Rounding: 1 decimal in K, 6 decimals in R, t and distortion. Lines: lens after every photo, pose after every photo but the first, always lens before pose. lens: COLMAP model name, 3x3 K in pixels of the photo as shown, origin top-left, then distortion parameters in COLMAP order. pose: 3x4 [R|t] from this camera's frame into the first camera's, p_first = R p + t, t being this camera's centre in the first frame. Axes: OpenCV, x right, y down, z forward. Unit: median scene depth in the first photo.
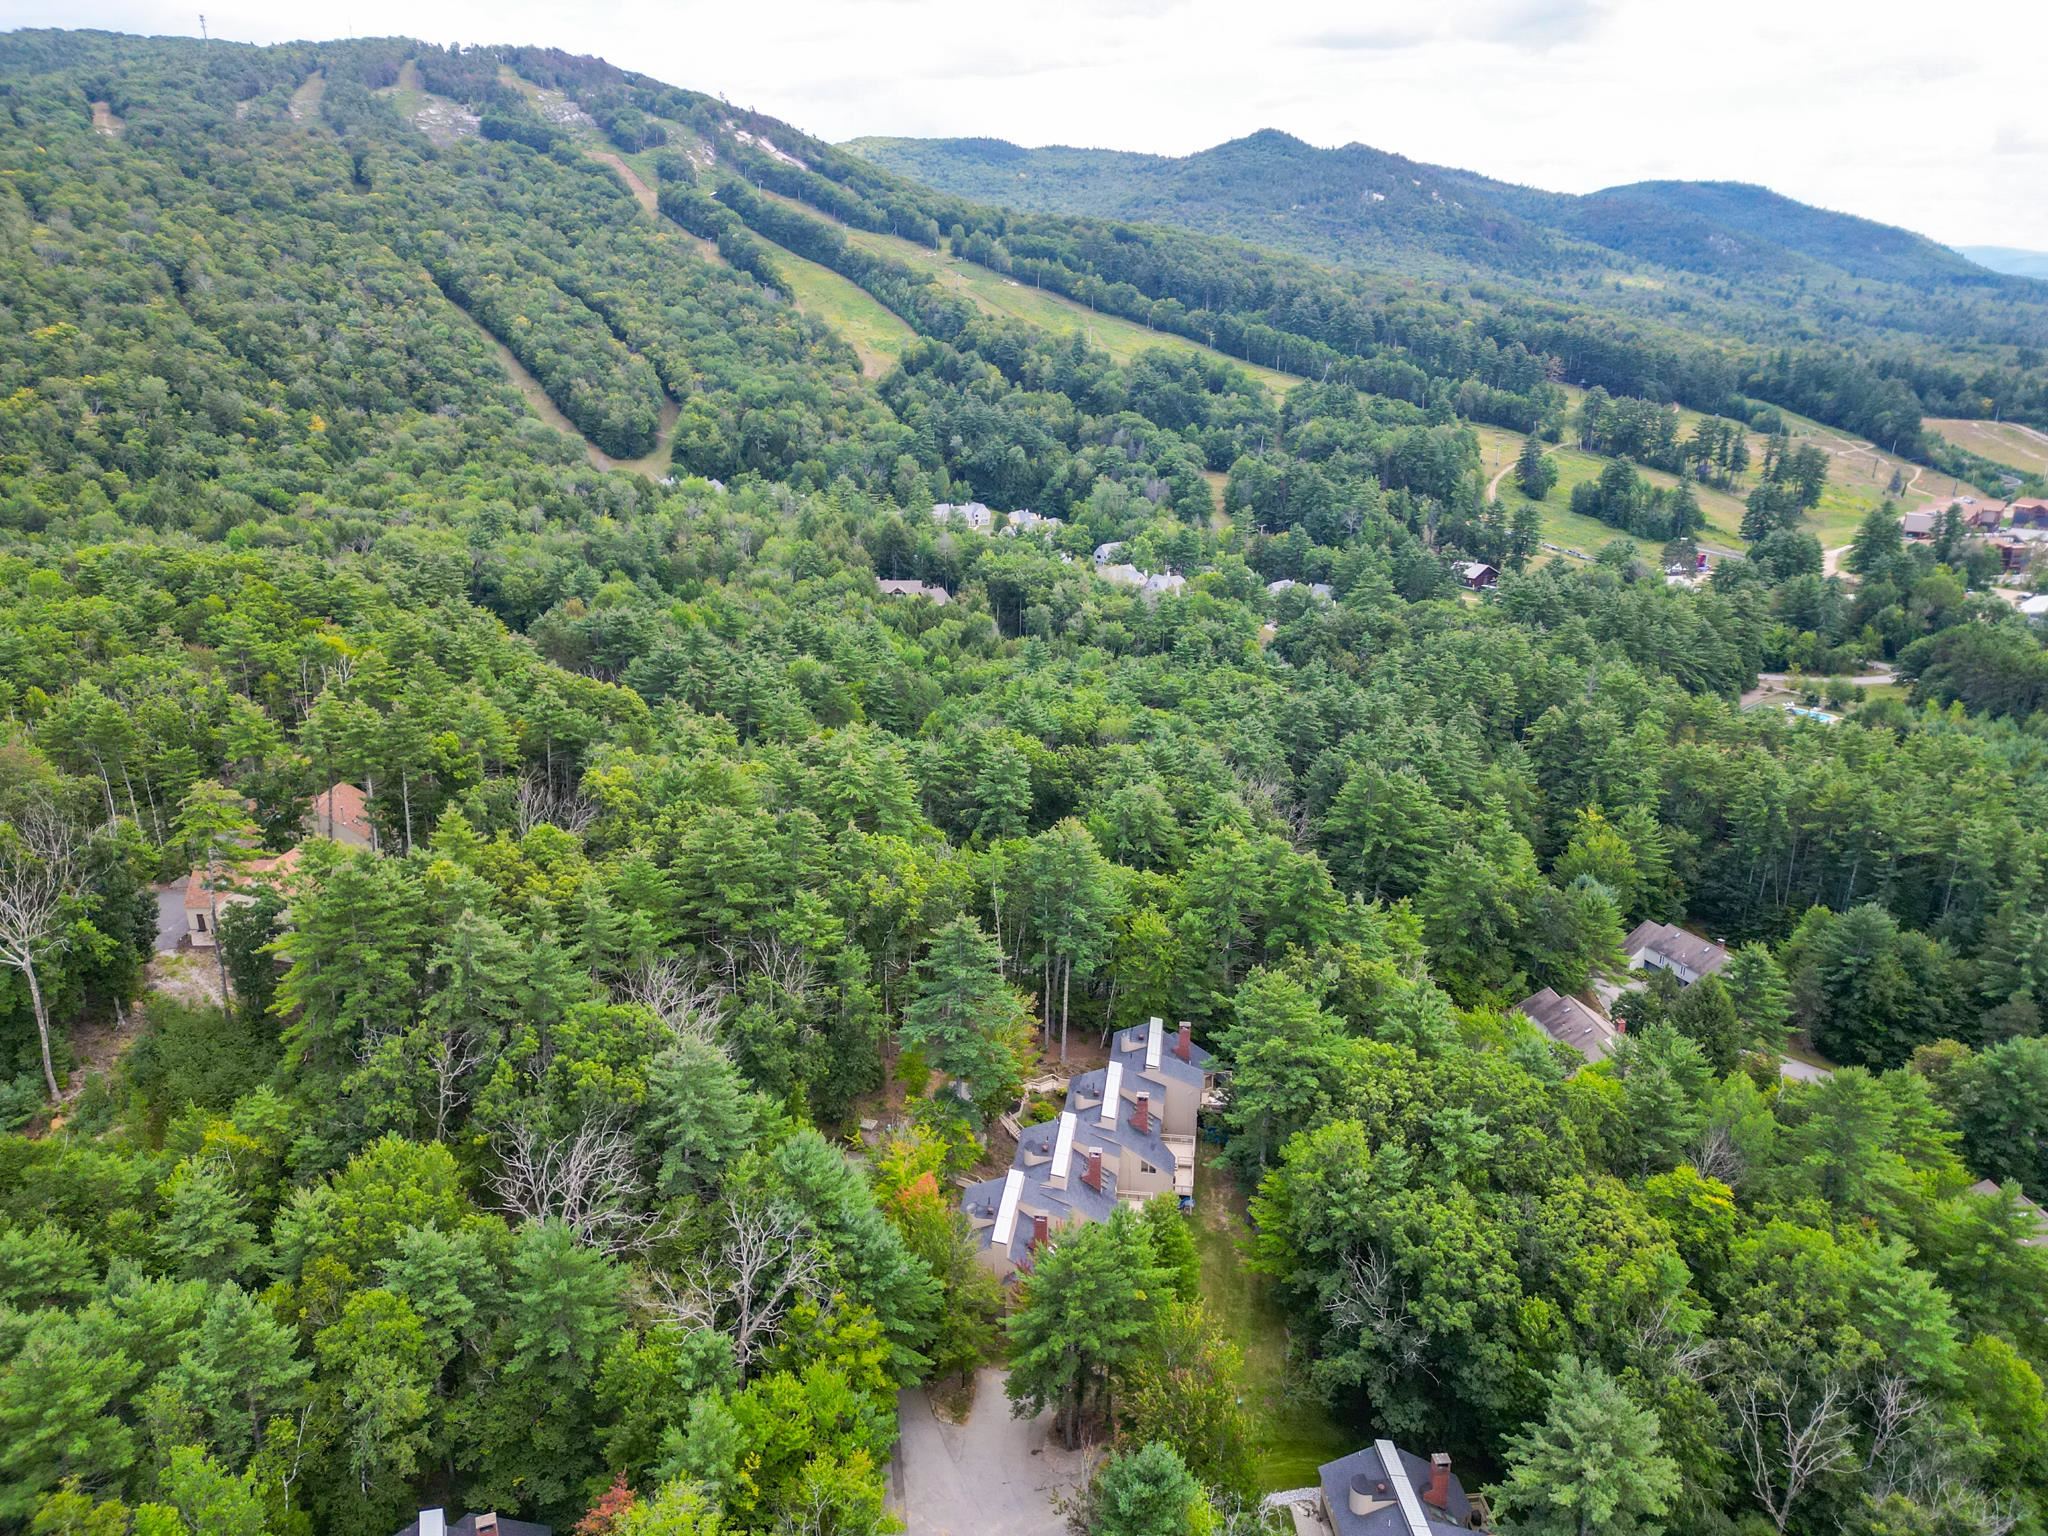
lens RADIAL K [[1432.0, 0, 1024.0], [0, 1432.0, 768.0], [0, 0, 1]] dist [-0.006976, -0.004245]
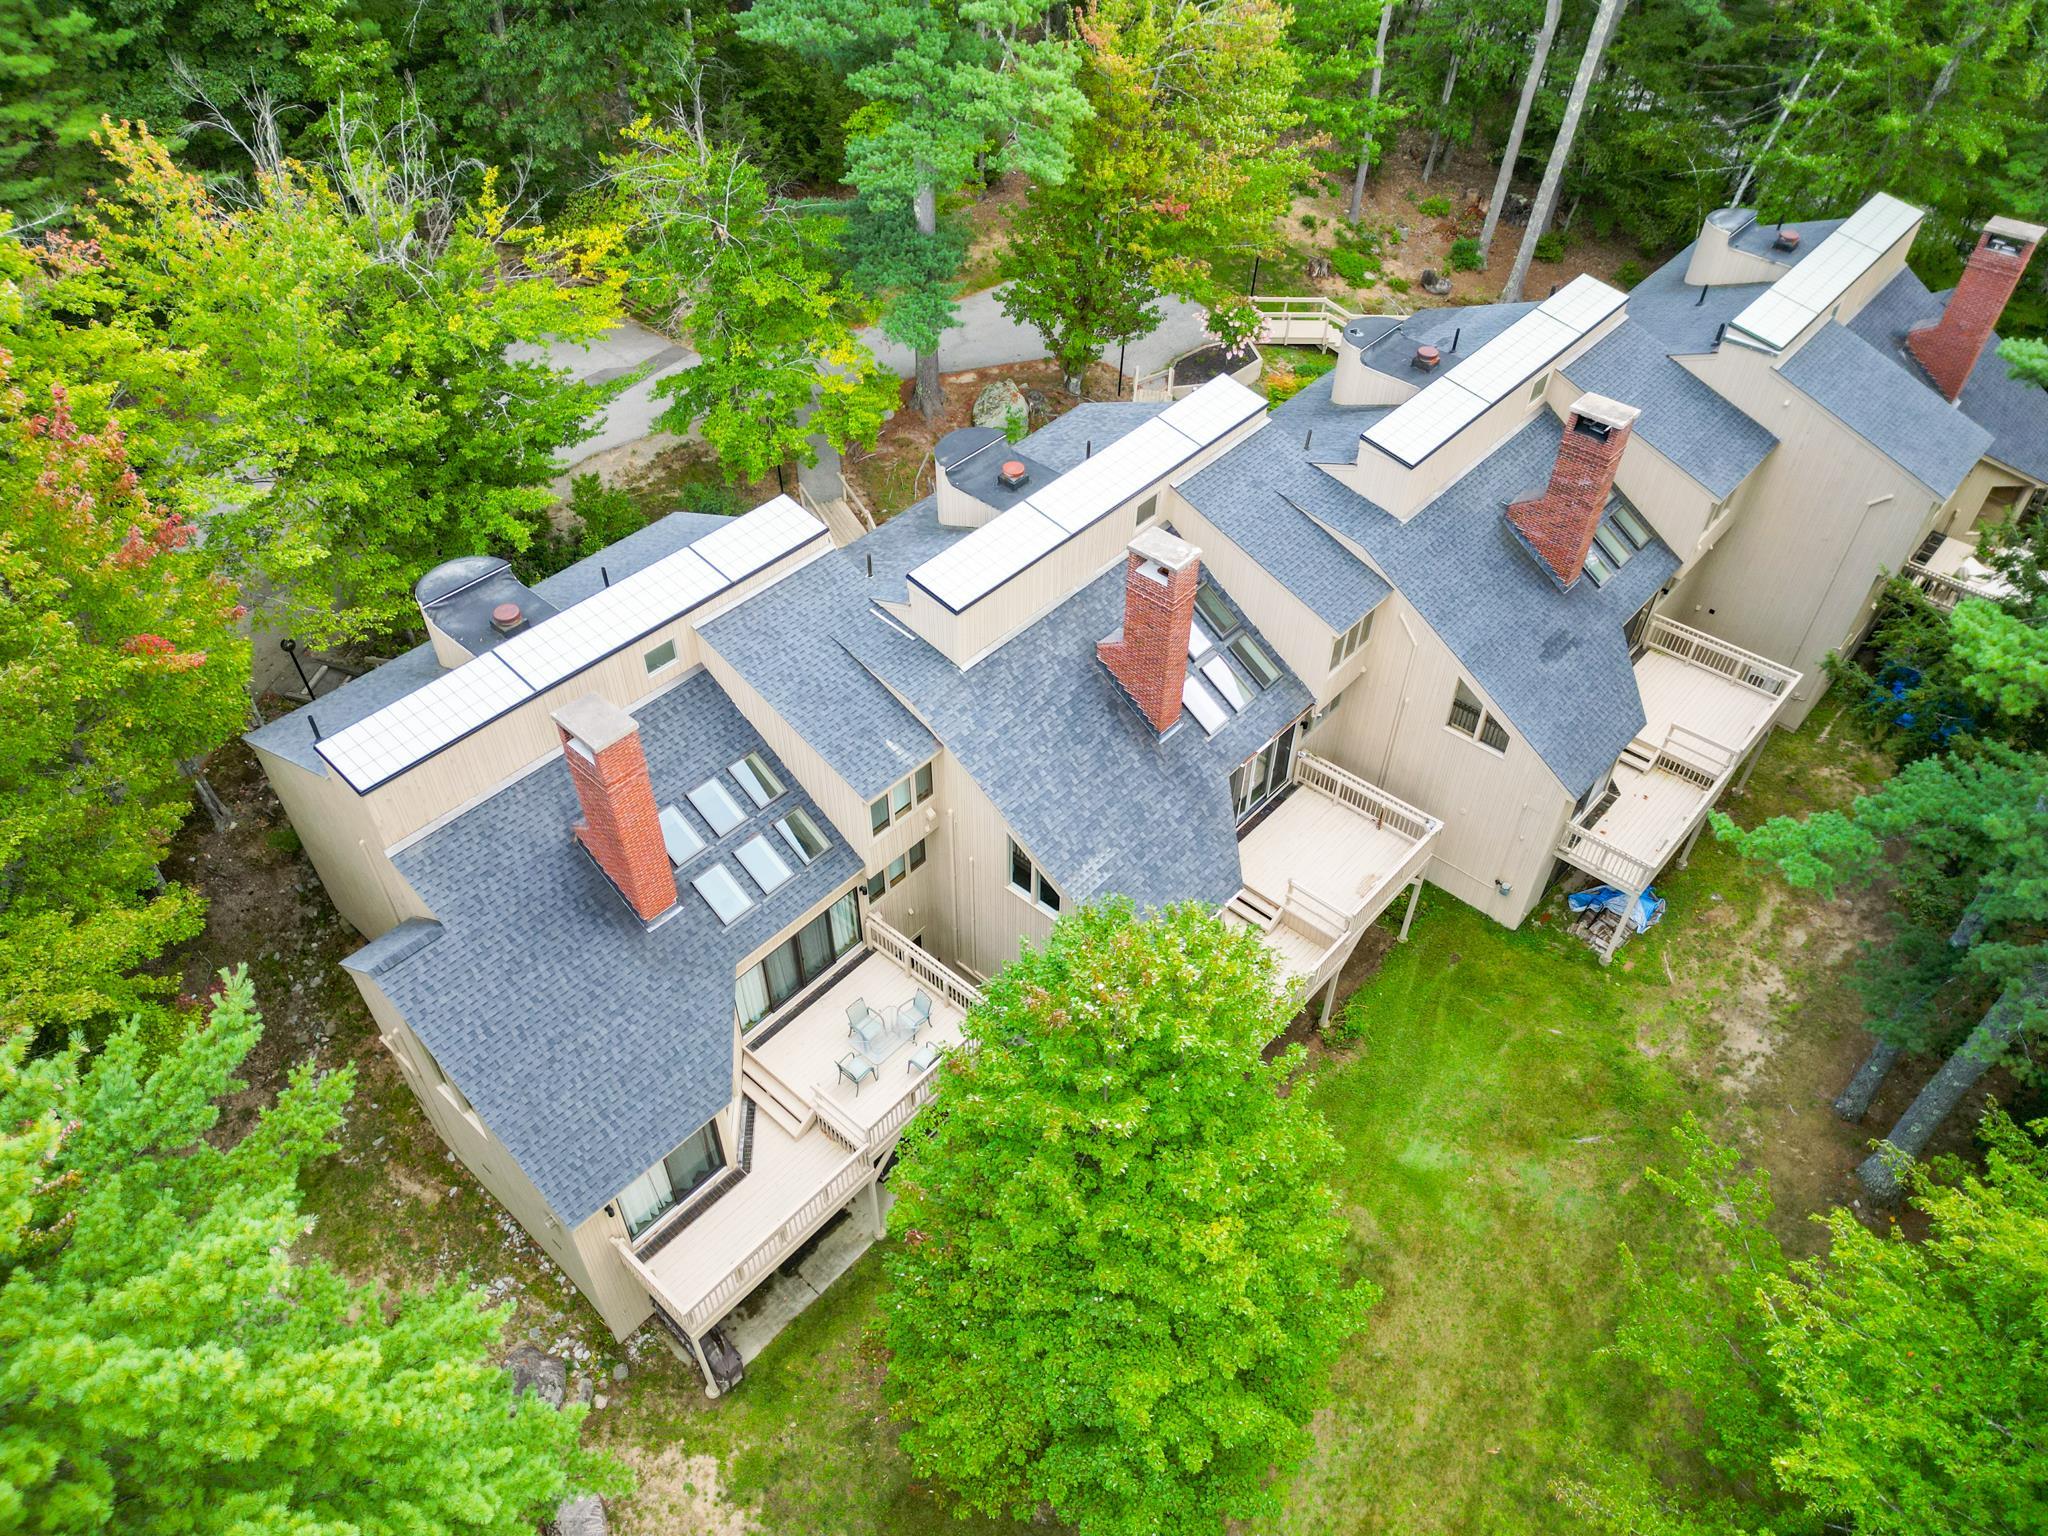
lens RADIAL K [[1432.0, 0, 1024.0], [0, 1432.0, 768.0], [0, 0, 1]] dist [-0.006976, -0.004245]
pose [[0.820622, 0.397279, -0.410791, 0.119458], [-0.181614, 0.862865, 0.471679, 0.186978], [0.541845, -0.312465, 0.780237, 0.758052]]
